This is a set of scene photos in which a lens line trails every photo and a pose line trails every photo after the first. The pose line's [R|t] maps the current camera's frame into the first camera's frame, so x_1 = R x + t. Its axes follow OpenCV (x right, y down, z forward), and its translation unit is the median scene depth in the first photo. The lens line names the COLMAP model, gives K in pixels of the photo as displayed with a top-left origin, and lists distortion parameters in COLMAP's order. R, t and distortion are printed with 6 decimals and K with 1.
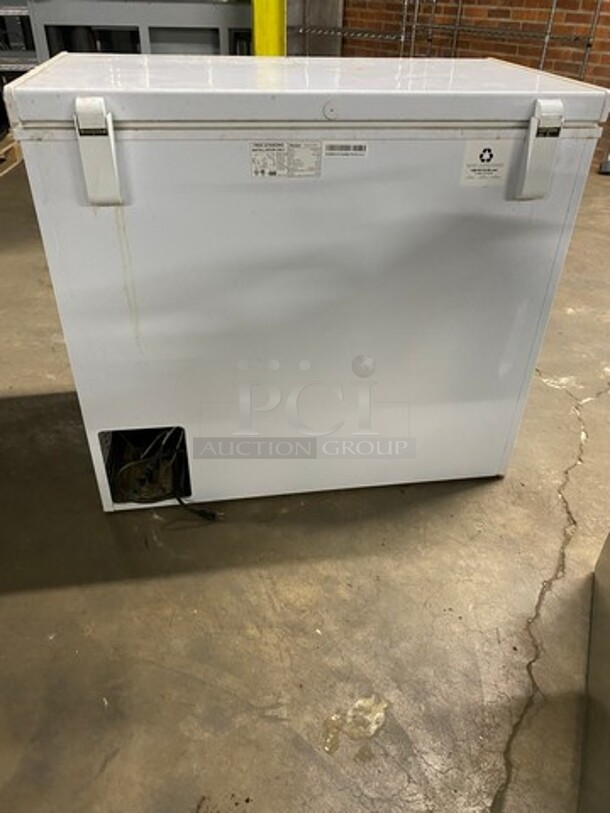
lens RADIAL K [[615.9, 0, 305.4], [0, 615.9, 408.1], [0, 0, 1]] dist [0.005053, -0.011653]
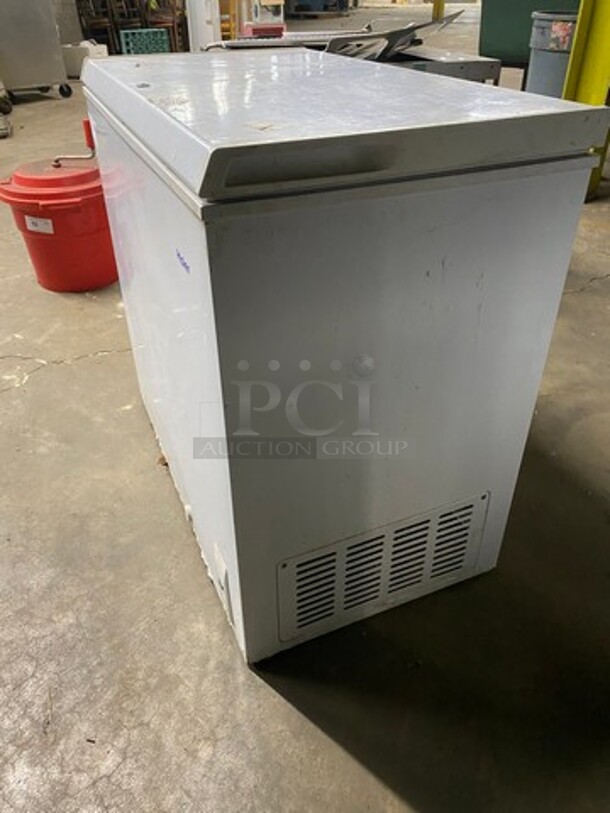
lens RADIAL K [[615.9, 0, 300.6], [0, 615.9, 408.3], [0, 0, 1]] dist [0.005053, -0.011653]
pose [[-0.634751, -0.451810, 0.626864, -0.636189], [0.439977, 0.455576, 0.773867, -0.725332], [-0.635225, 0.767020, -0.090391, 1.057745]]
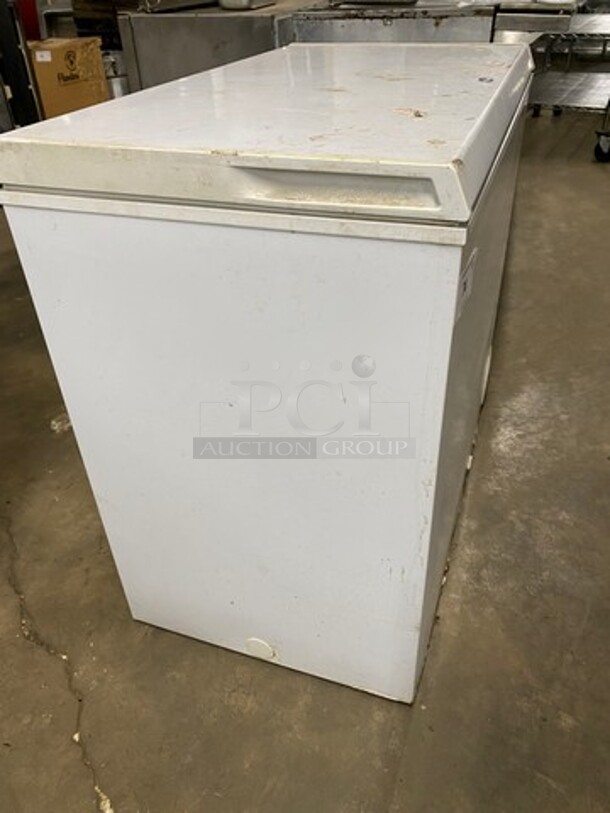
lens RADIAL K [[615.9, 0, 306.4], [0, 615.9, 405.9], [0, 0, 1]] dist [0.005053, -0.011653]
pose [[-0.479216, 0.499359, -0.721798, 0.647493], [-0.479315, 0.540026, 0.691830, -0.669097], [0.735261, 0.677505, -0.019439, 1.005026]]
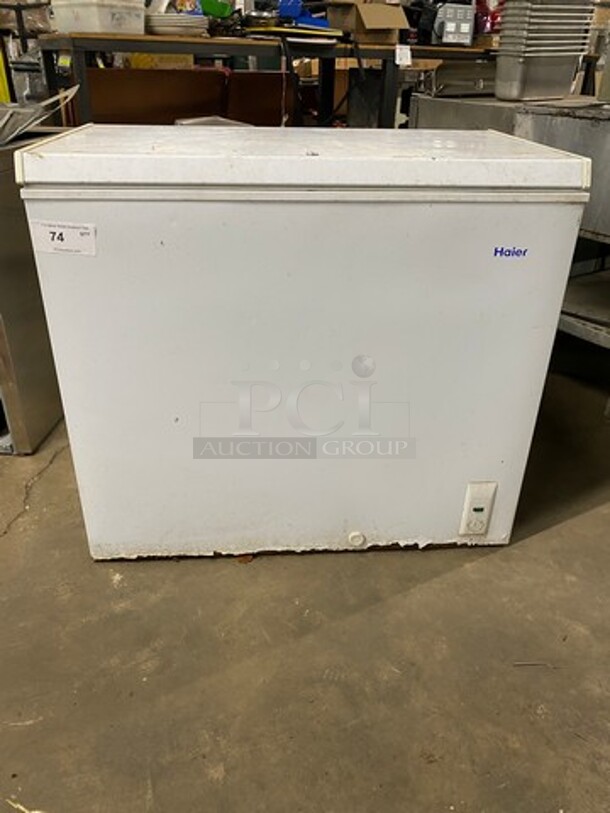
lens RADIAL K [[615.9, 0, 305.5], [0, 615.9, 405.1], [0, 0, 1]] dist [0.005053, -0.011653]
pose [[-0.935584, 0.130524, -0.328094, 0.285689], [-0.233928, 0.466901, 0.852808, -0.924308], [0.264499, 0.874624, -0.406292, 1.371966]]
